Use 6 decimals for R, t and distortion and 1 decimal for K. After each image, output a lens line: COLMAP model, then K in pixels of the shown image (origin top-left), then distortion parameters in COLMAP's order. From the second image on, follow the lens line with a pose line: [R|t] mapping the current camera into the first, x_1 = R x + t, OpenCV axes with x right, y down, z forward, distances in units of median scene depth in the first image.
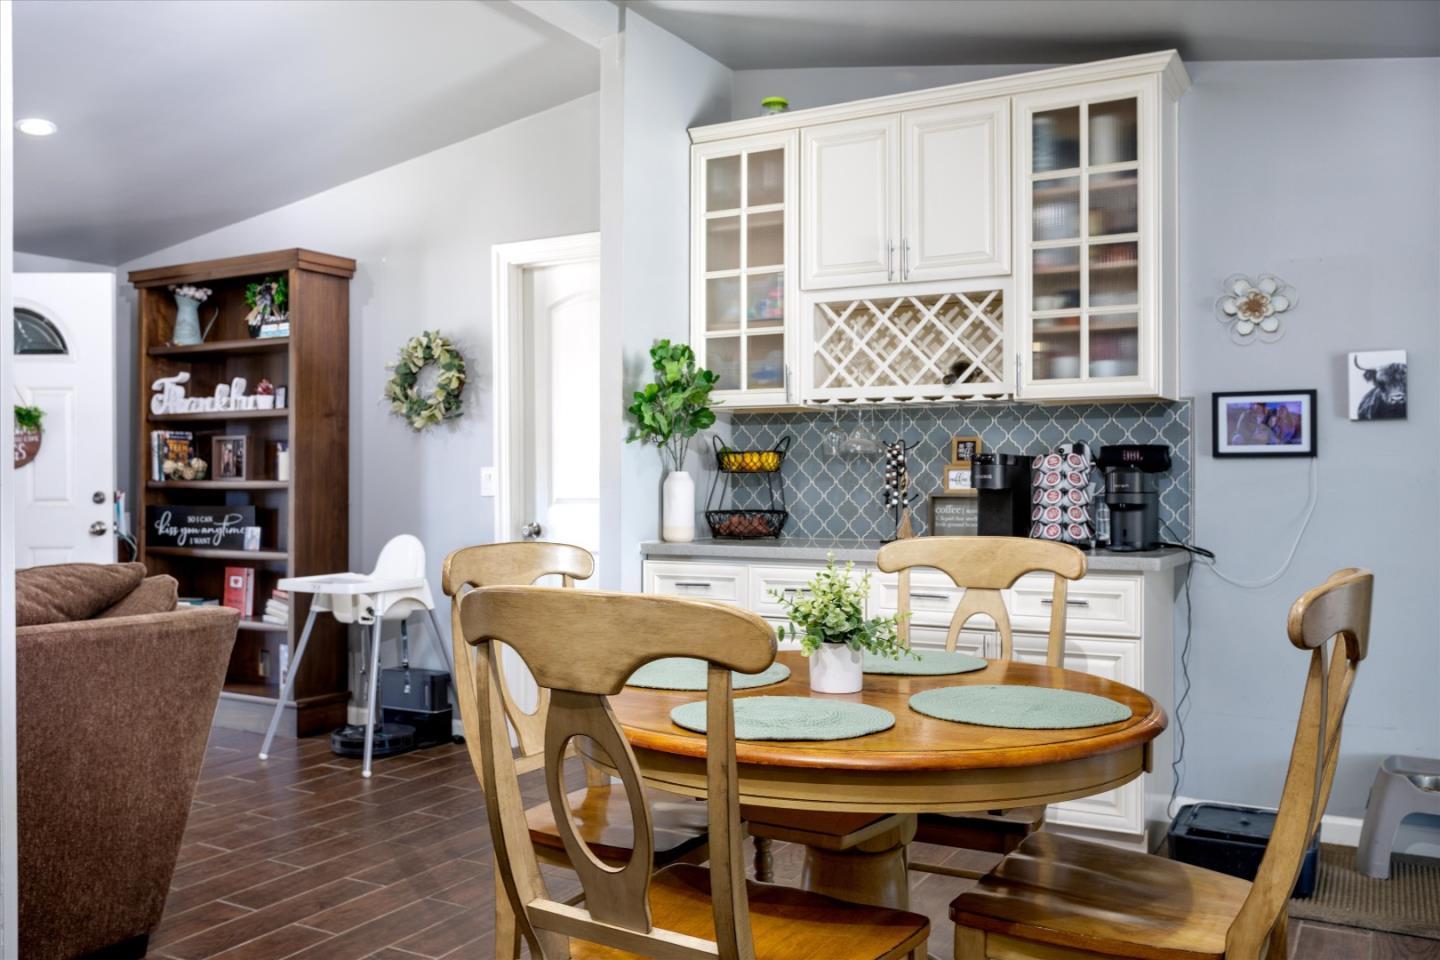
lens RADIAL K [[1215.8, 0, 720.1], [0, 1215.8, 474.1], [0, 0, 1]] dist [-0.005002, -0.002727]
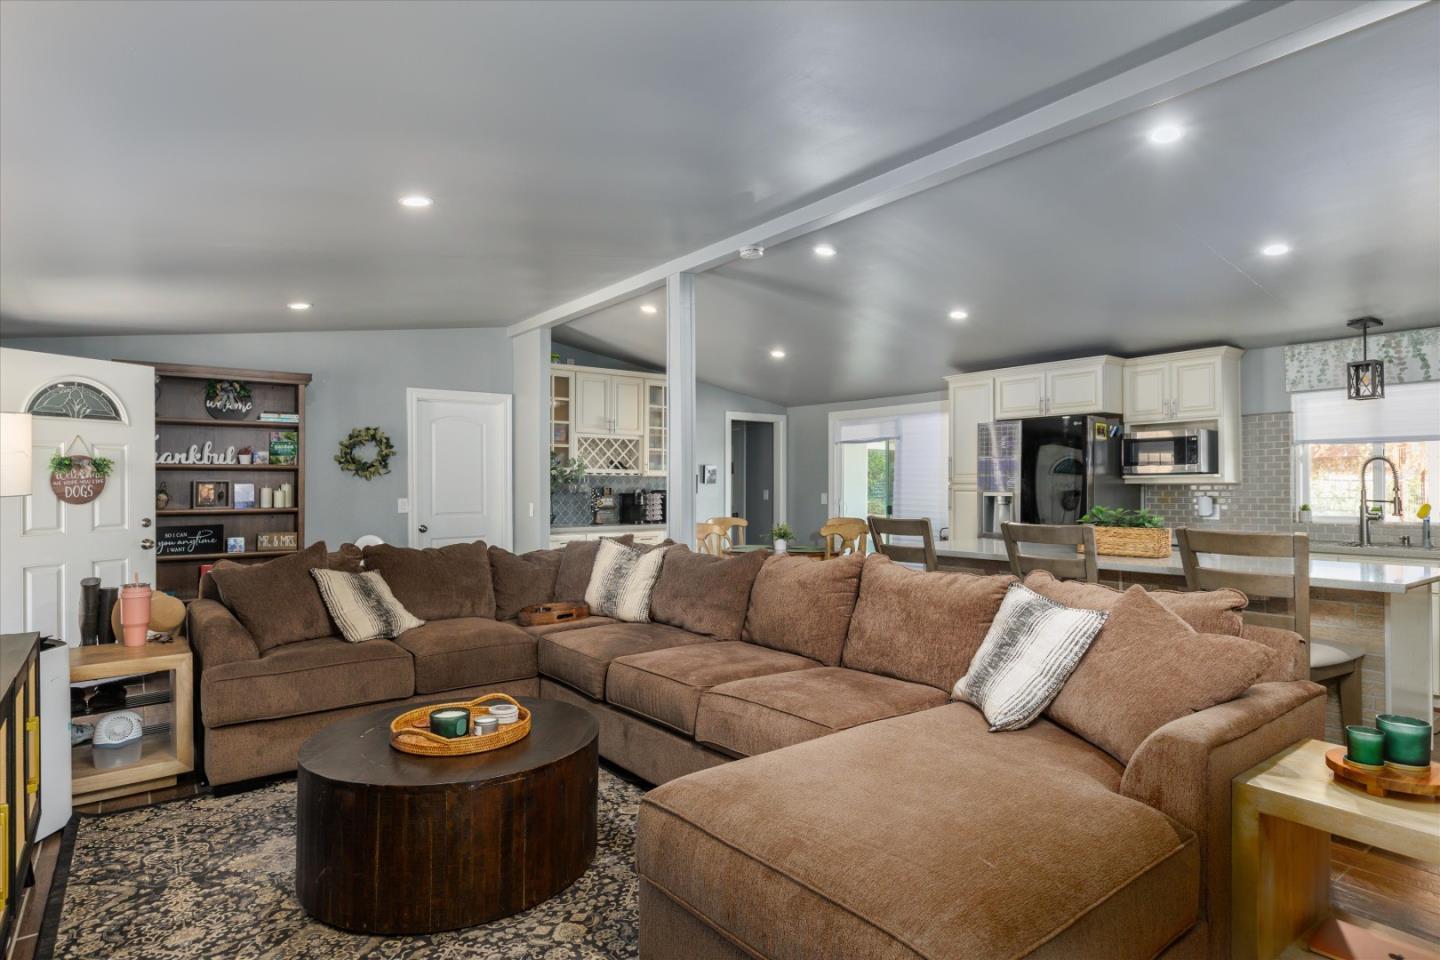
lens RADIAL K [[778.7, 0, 730.1], [0, 778.7, 478.0], [0, 0, 1]] dist [-0.021460, -0.001054]
pose [[0.382526, 0.009141, 0.923899, -1.144392], [-0.004342, 0.999958, -0.008096, -0.030613], [-0.923934, -0.000915, 0.382550, 0.019656]]
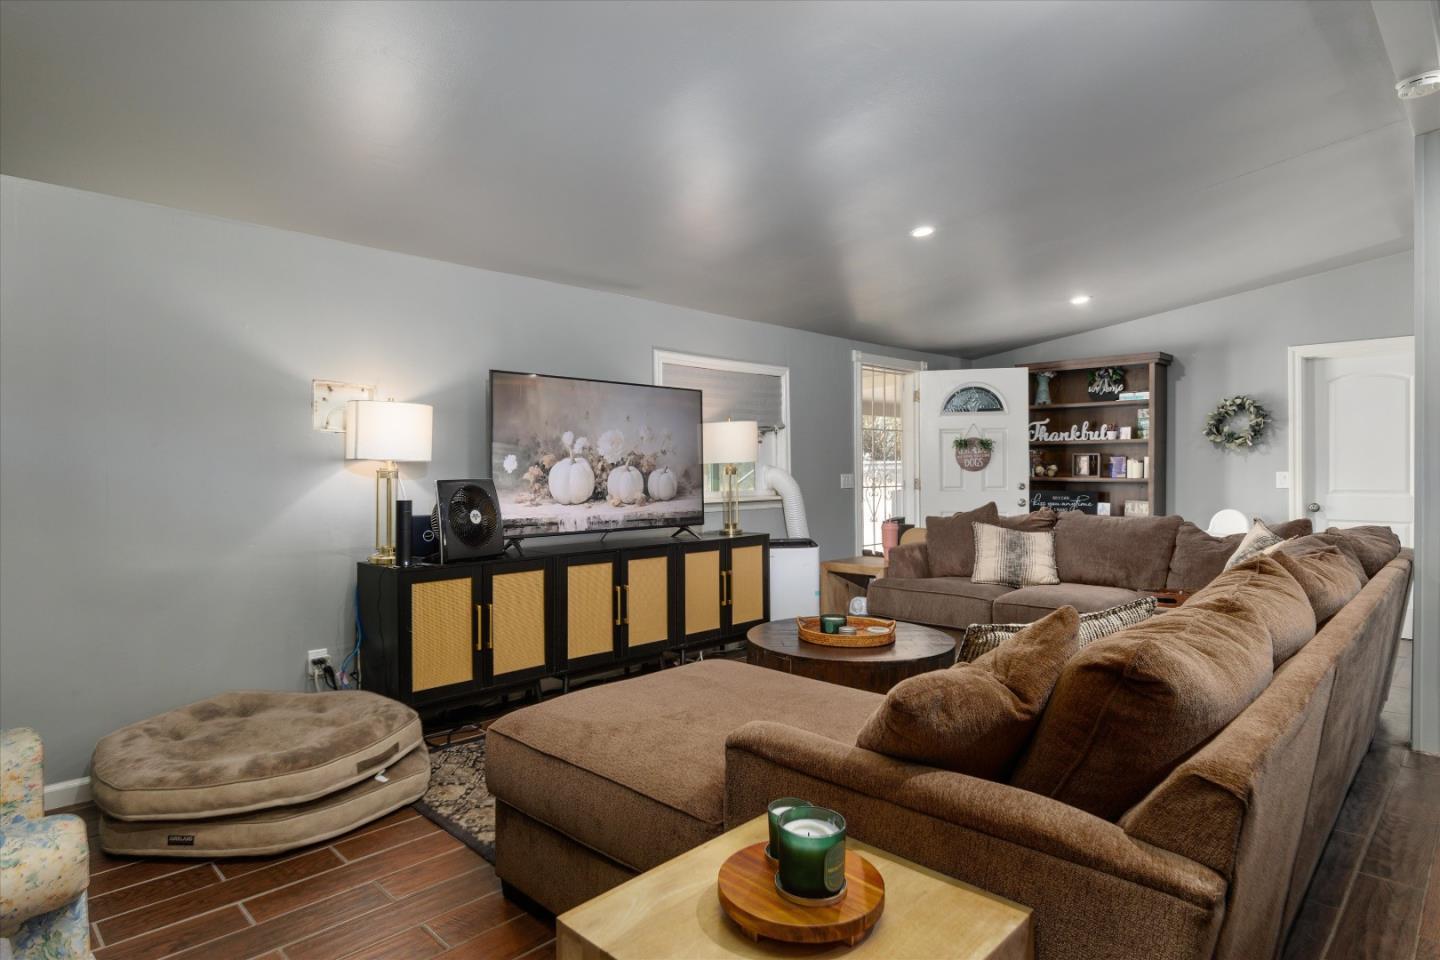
lens RADIAL K [[778.7, 0, 731.3], [0, 778.7, 478.1], [0, 0, 1]] dist [-0.021460, -0.001054]
pose [[0.966412, 0.003458, -0.256973, -0.672901], [-0.000542, 0.999935, 0.011414, -0.007491], [0.256996, -0.010891, 0.966351, -0.297392]]
